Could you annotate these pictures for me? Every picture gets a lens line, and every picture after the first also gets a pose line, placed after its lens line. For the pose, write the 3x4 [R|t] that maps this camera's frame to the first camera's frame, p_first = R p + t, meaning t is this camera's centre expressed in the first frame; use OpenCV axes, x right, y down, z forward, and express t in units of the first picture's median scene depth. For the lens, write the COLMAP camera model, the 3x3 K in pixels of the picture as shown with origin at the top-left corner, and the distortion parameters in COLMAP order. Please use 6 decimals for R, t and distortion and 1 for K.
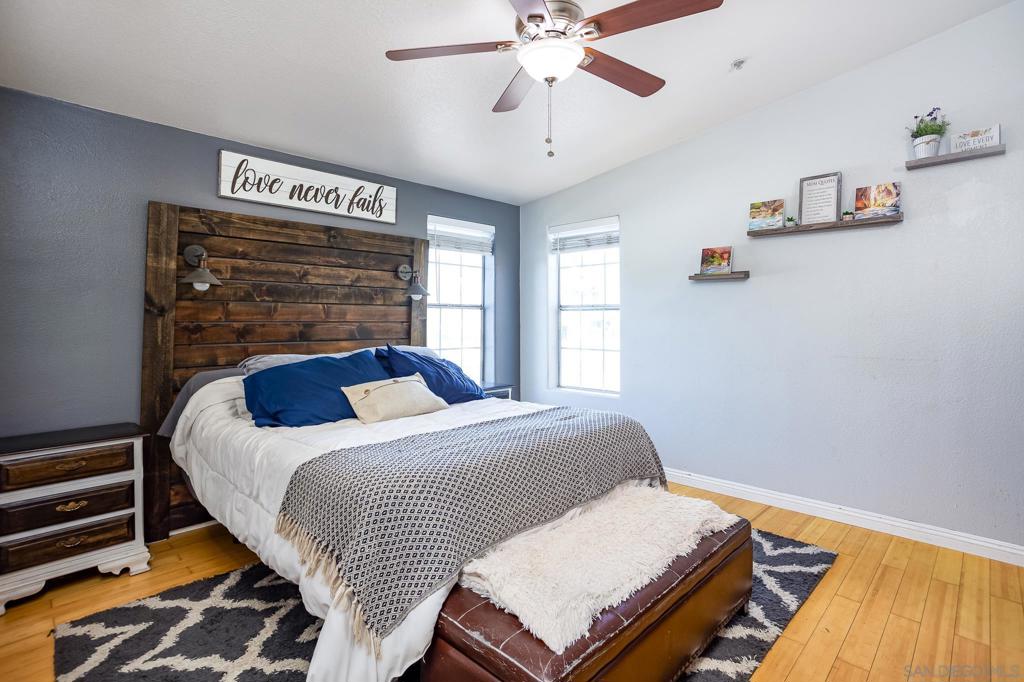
lens RADIAL K [[515.7, 0, 495.3], [0, 515.7, 331.7], [0, 0, 1]] dist [0.004383, 0.003216]
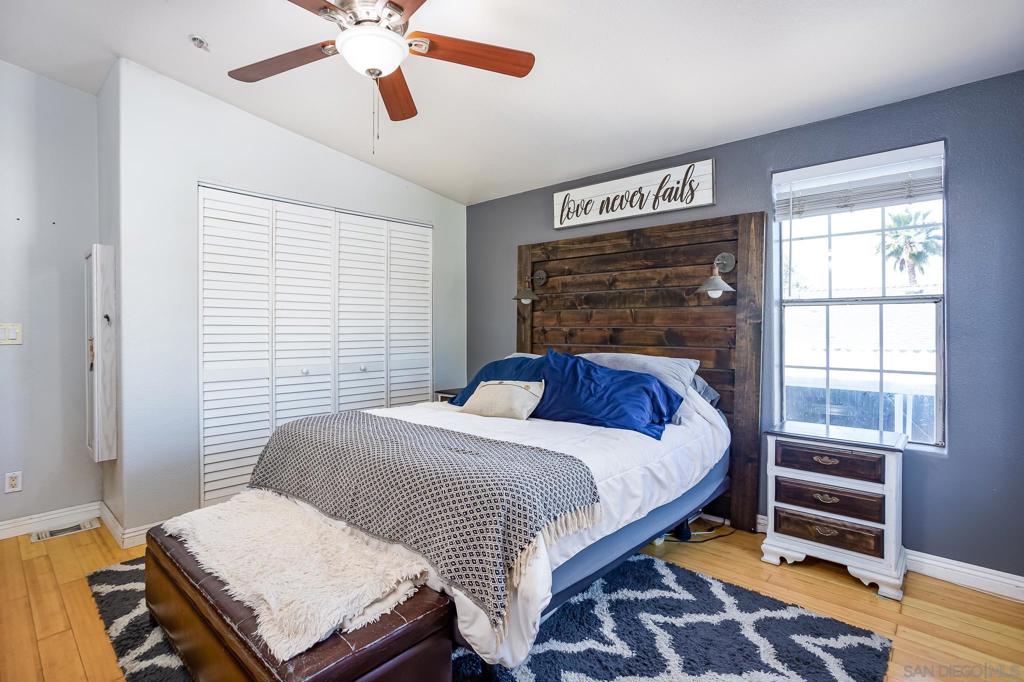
lens RADIAL K [[515.7, 0, 496.8], [0, 515.7, 328.2], [0, 0, 1]] dist [0.004383, 0.003216]
pose [[0.037646, 0.000686, -0.999291, 0.656481], [-0.023940, 0.999713, -0.000215, -0.009677], [0.999004, 0.023931, 0.037651, 0.710999]]
